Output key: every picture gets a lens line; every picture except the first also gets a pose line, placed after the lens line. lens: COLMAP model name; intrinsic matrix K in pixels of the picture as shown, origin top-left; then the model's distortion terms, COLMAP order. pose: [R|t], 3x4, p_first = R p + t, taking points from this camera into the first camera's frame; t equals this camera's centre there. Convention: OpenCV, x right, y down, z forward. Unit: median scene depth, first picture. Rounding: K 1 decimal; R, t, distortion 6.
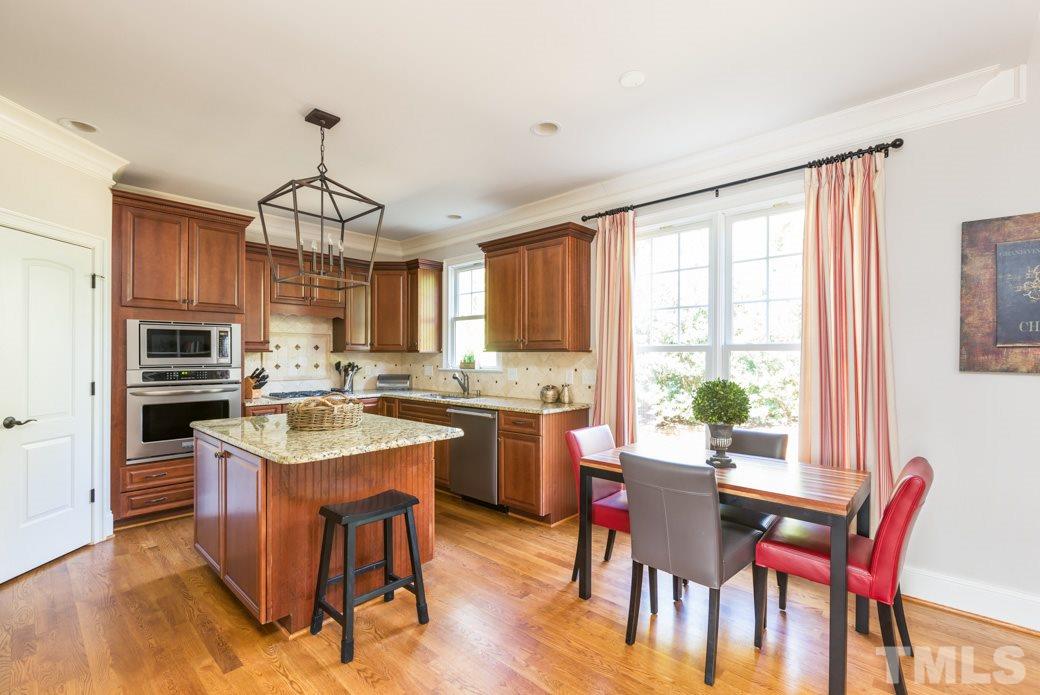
lens RADIAL K [[469.3, 0, 519.7], [0, 469.3, 351.1], [0, 0, 1]] dist [0.000034, -0.000096]
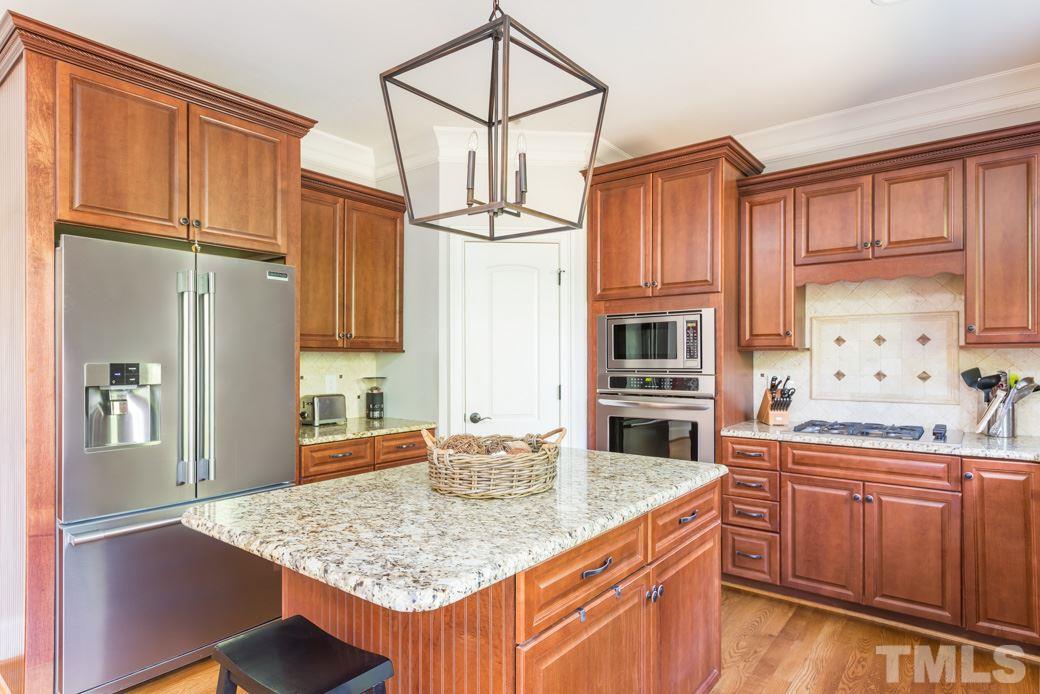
lens RADIAL K [[565.4, 0, 523.0], [0, 565.4, 359.8], [0, 0, 1]] dist [0.000101, -0.001449]
pose [[0.082385, 0.003958, -0.996593, 0.167933], [0.013473, 0.999896, 0.005085, 0.006423], [0.996510, -0.013846, 0.082323, 0.673953]]
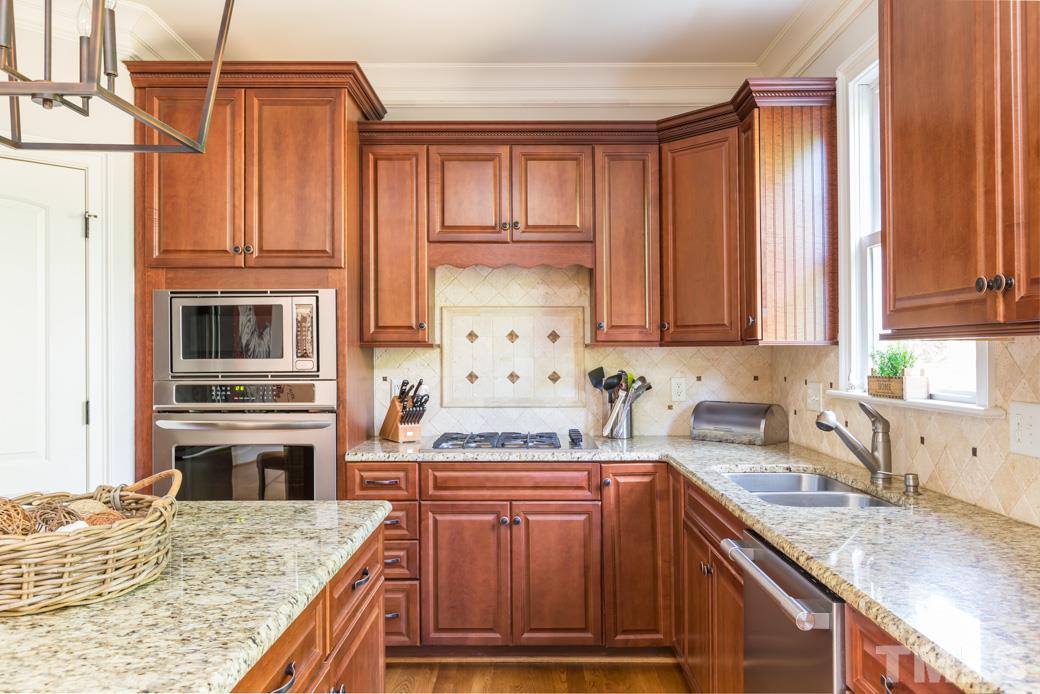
lens RADIAL K [[764.9, 0, 522.2], [0, 764.9, 349.2], [0, 0, 1]] dist [-0.000049, -0.003488]
pose [[0.677793, -0.005867, -0.735229, 0.113177], [0.008594, 0.999963, -0.000057, 0.005516], [0.735203, -0.006280, 0.677818, 0.612676]]
